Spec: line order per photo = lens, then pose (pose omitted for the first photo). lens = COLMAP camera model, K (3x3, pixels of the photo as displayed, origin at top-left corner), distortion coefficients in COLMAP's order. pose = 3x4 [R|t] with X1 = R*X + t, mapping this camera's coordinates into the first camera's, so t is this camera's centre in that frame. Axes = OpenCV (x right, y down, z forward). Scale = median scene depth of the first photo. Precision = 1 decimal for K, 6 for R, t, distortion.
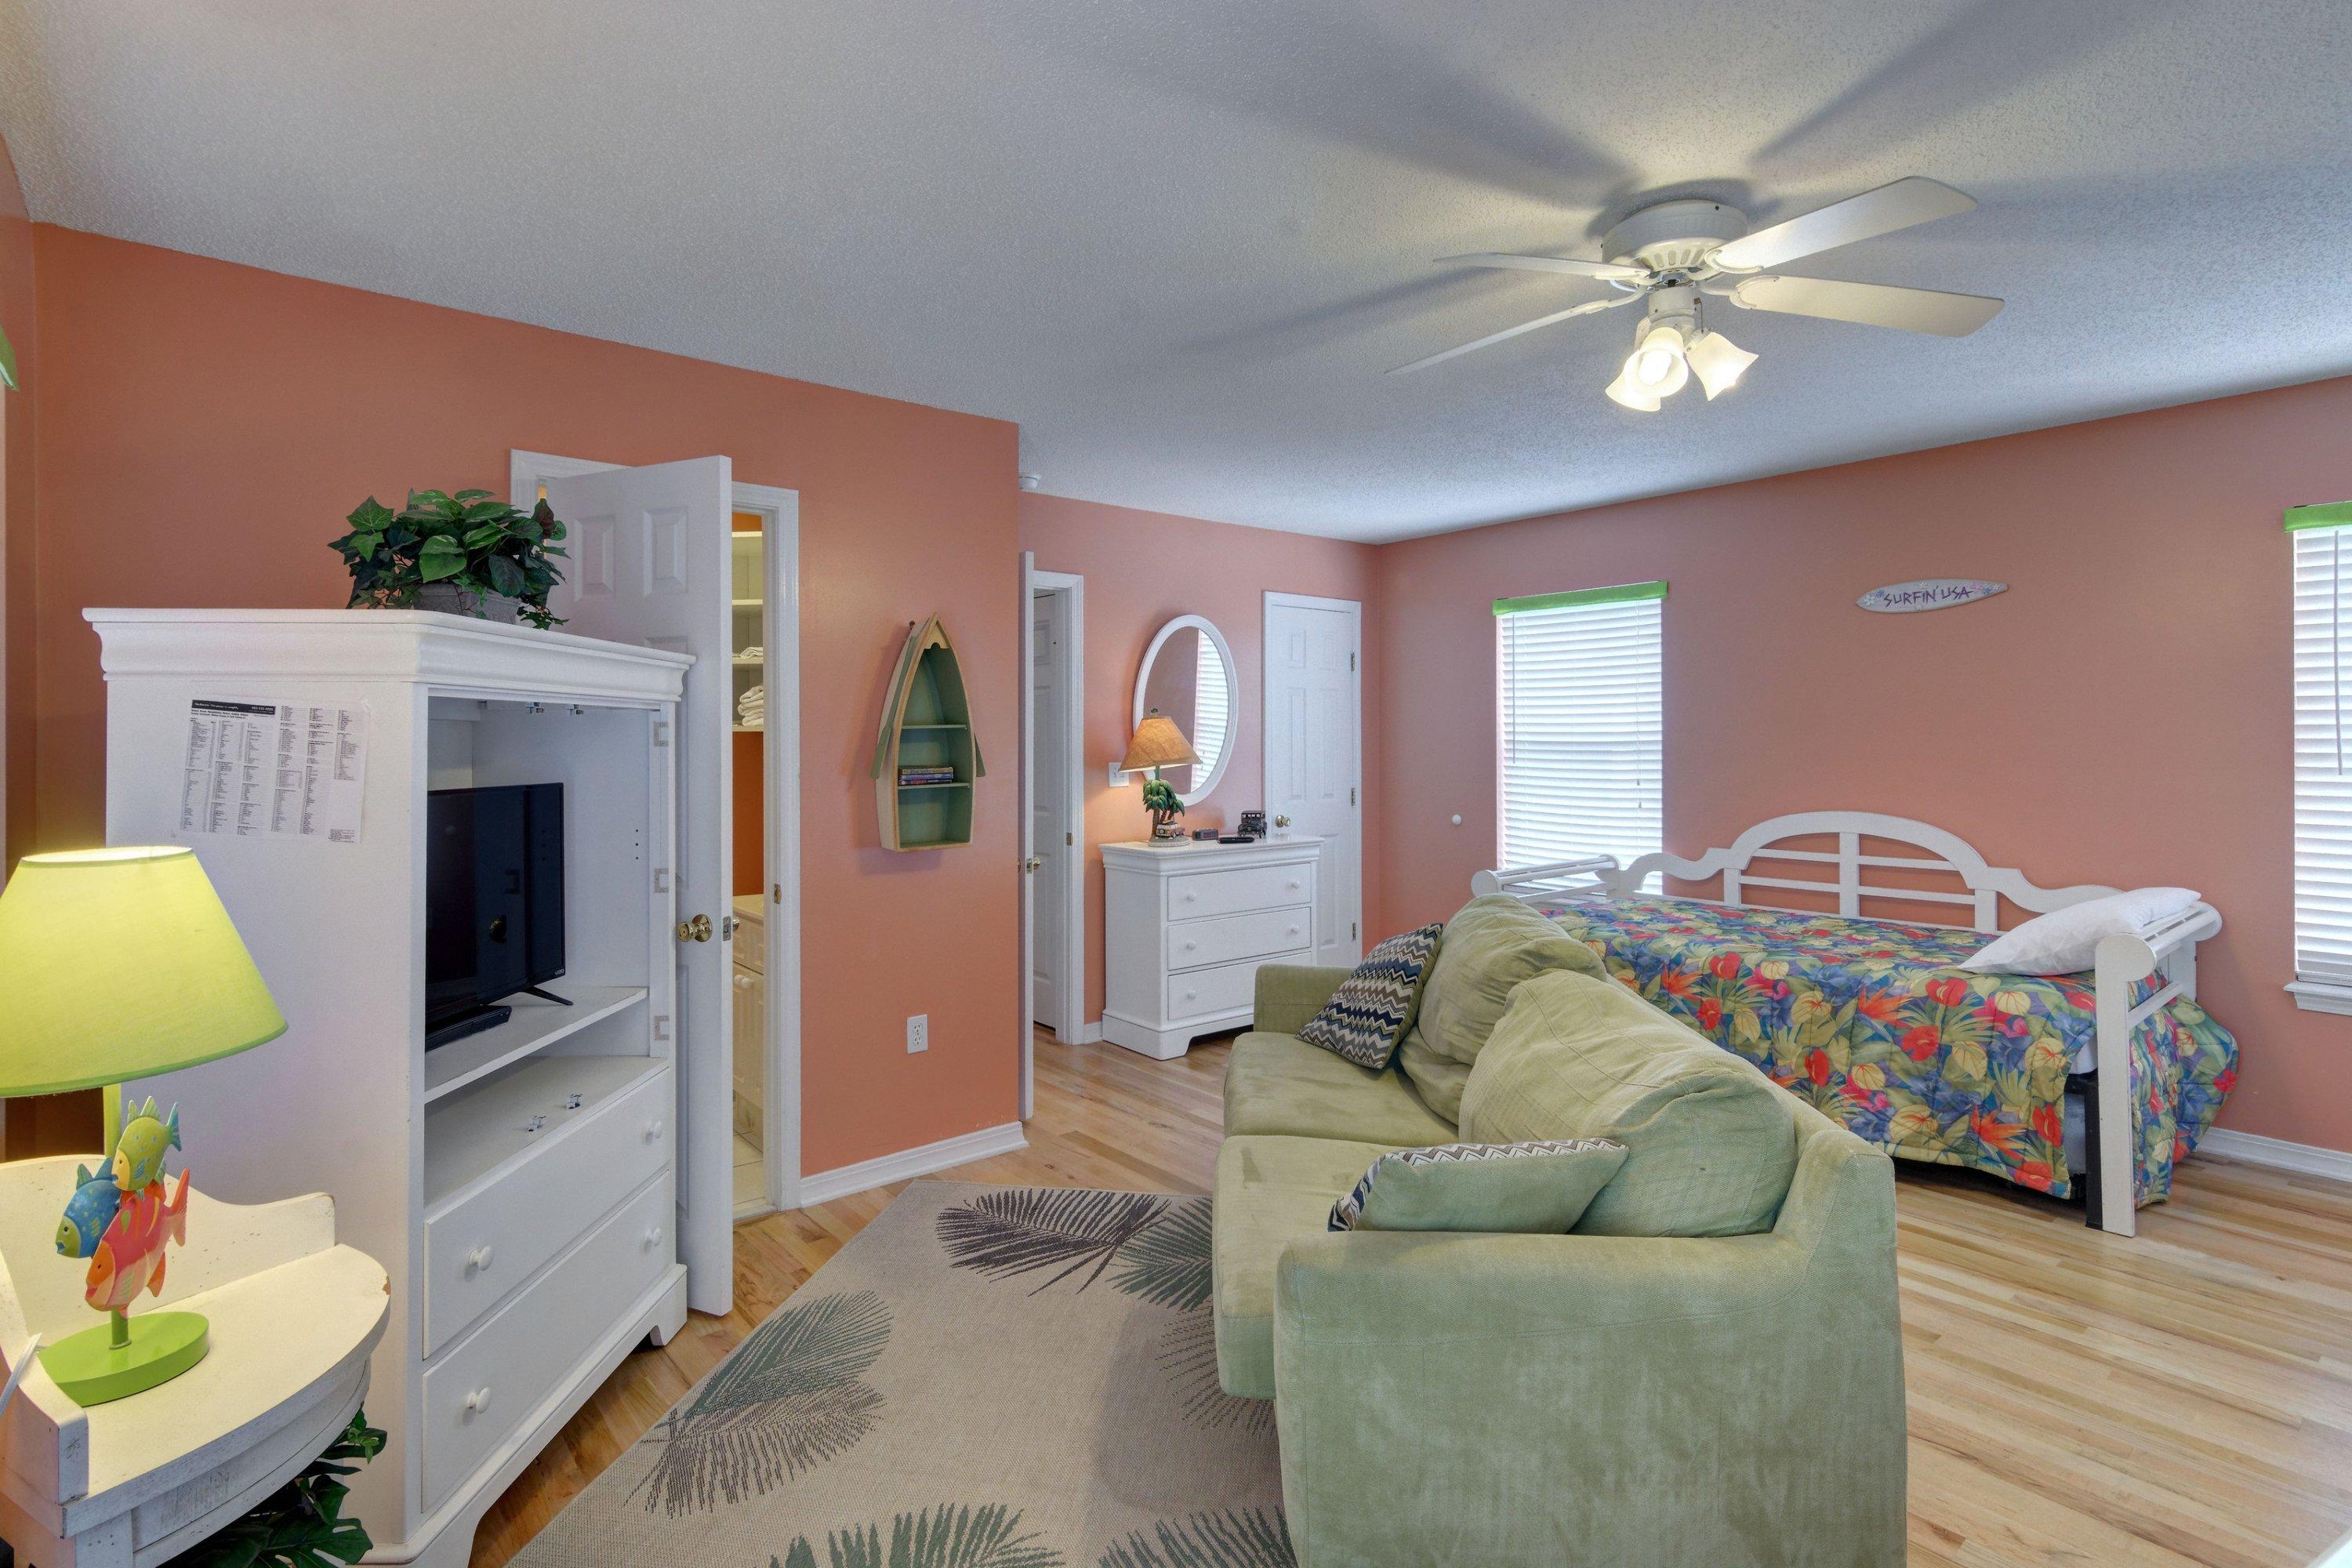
lens RADIAL K [[1138.4, 0, 1181.6], [0, 1138.4, 757.8], [0, 0, 1]] dist [0.002301, -0.000307]
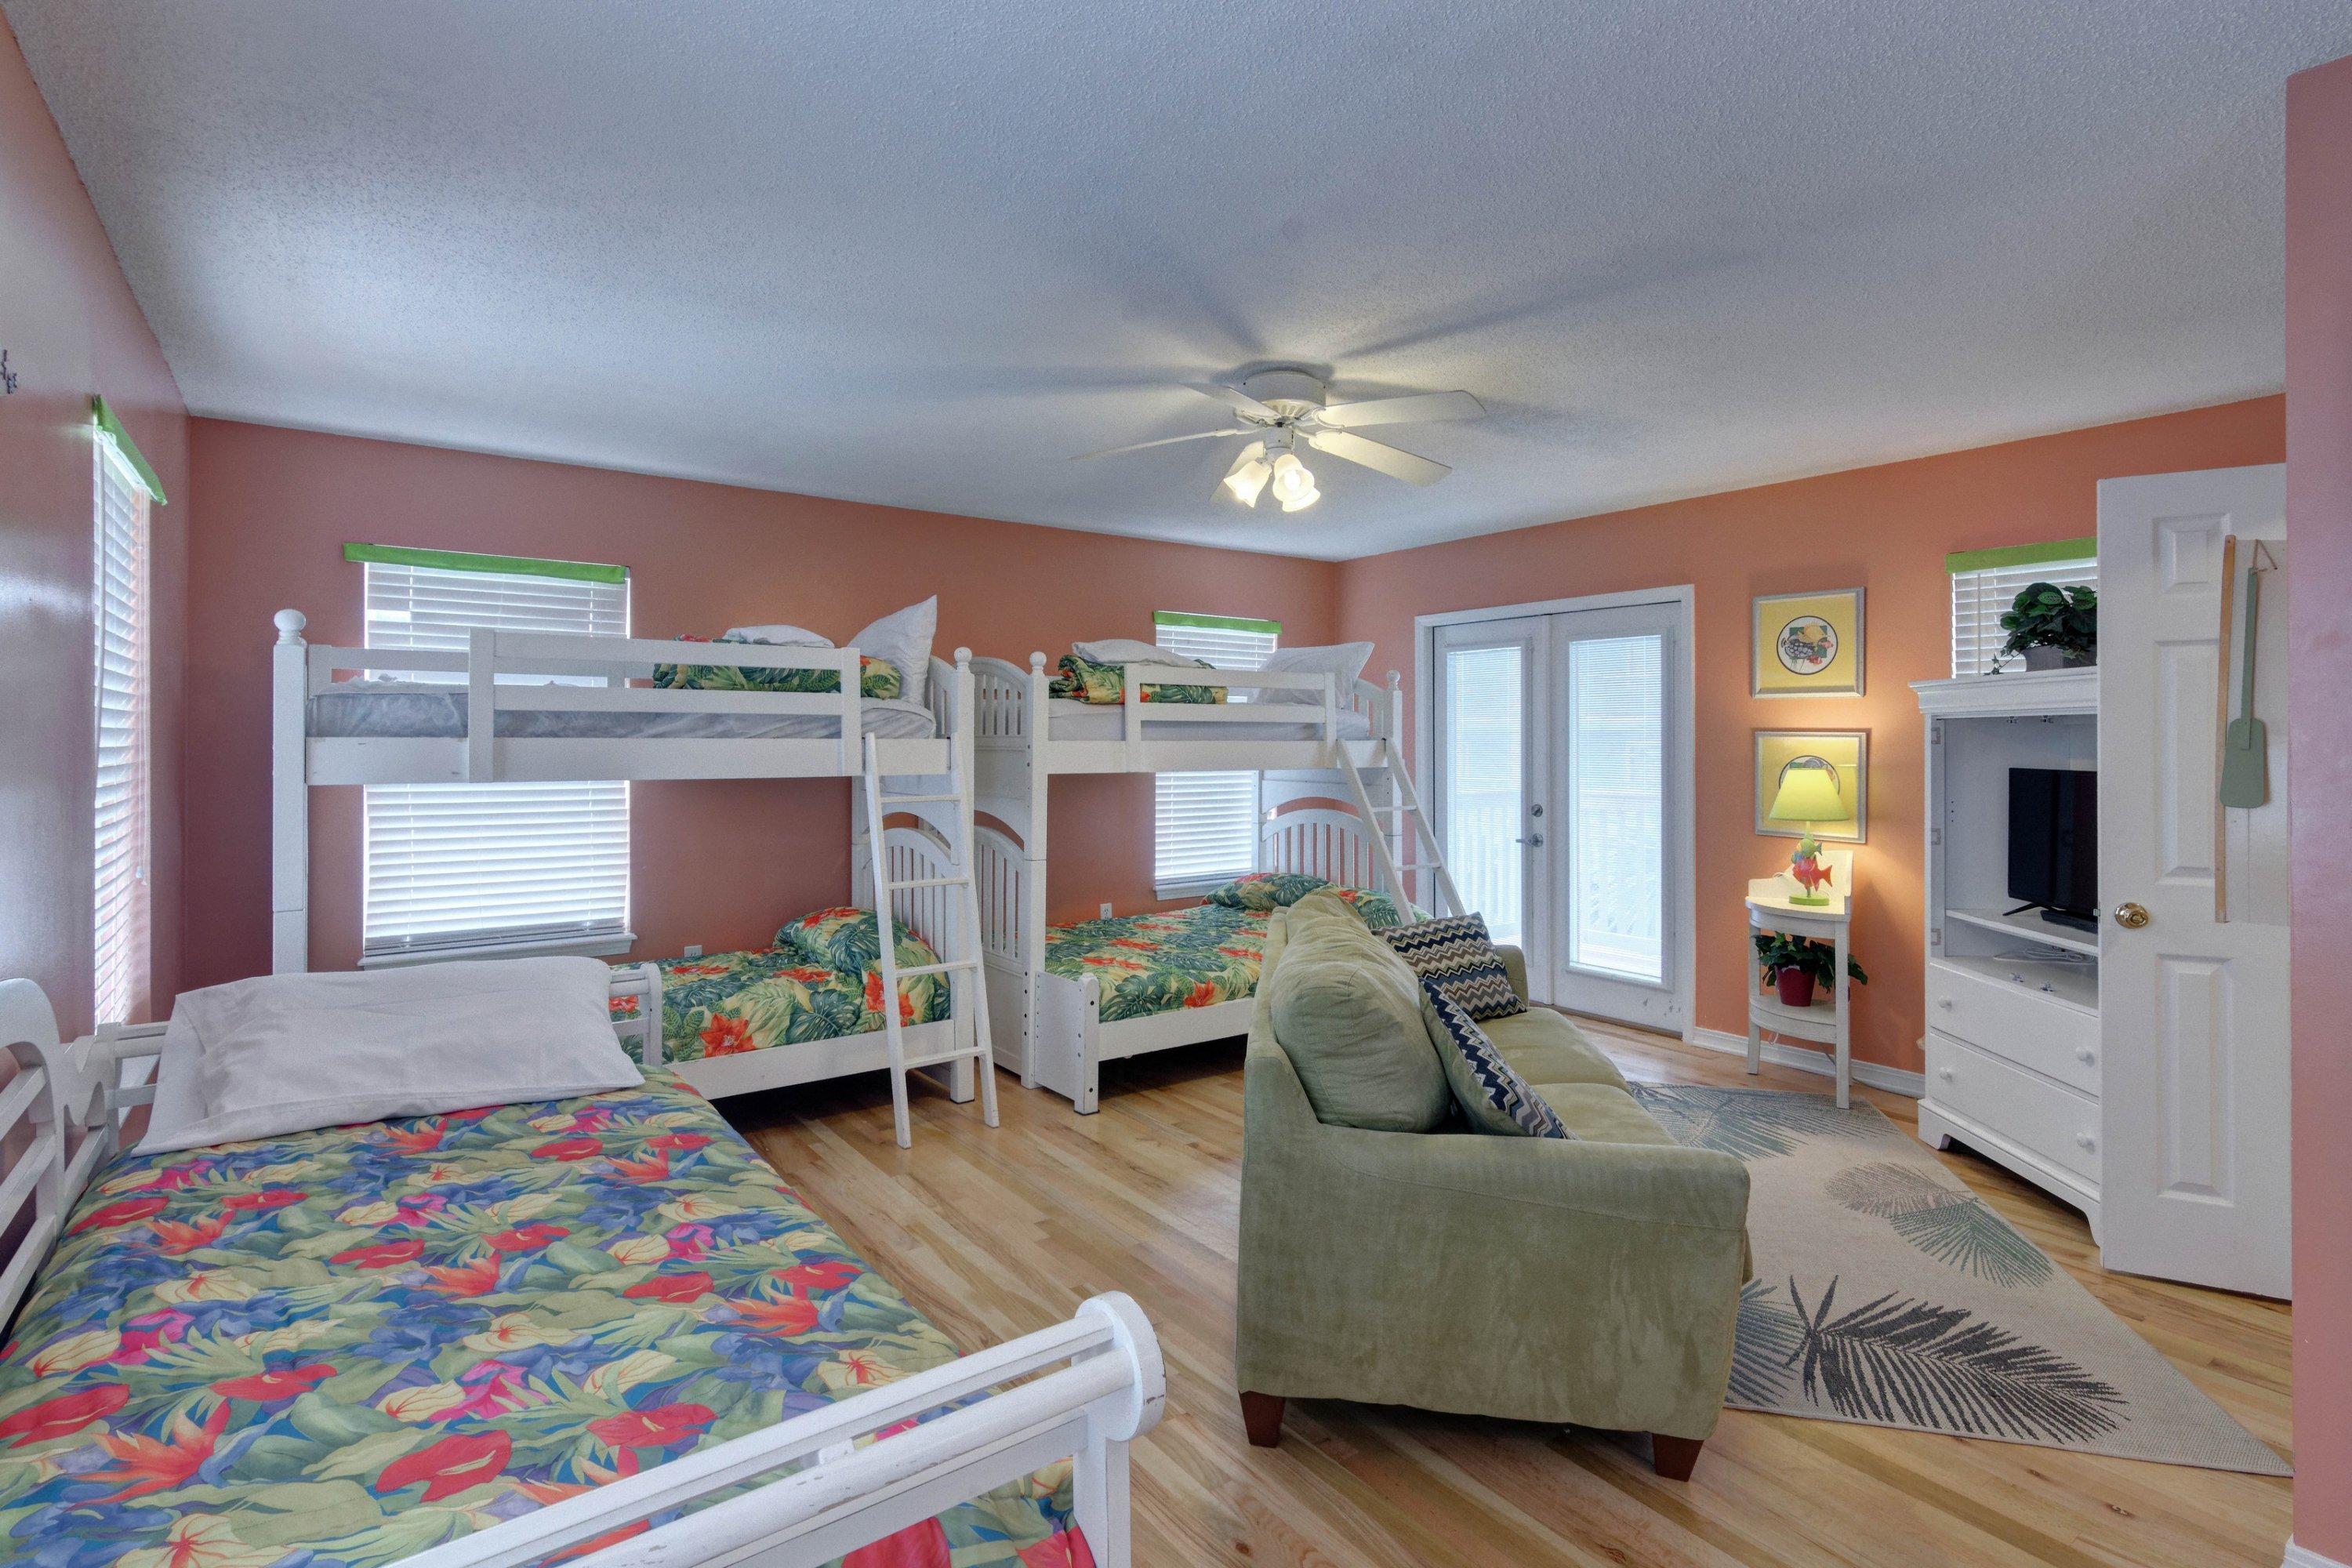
lens RADIAL K [[1138.4, 0, 1181.6], [0, 1138.4, 757.8], [0, 0, 1]] dist [0.002301, -0.000307]
pose [[-0.997164, -0.004064, 0.075152, 0.346968], [-0.003533, 0.999968, 0.007190, -0.006761], [-0.075179, 0.006904, -0.997146, 1.858630]]
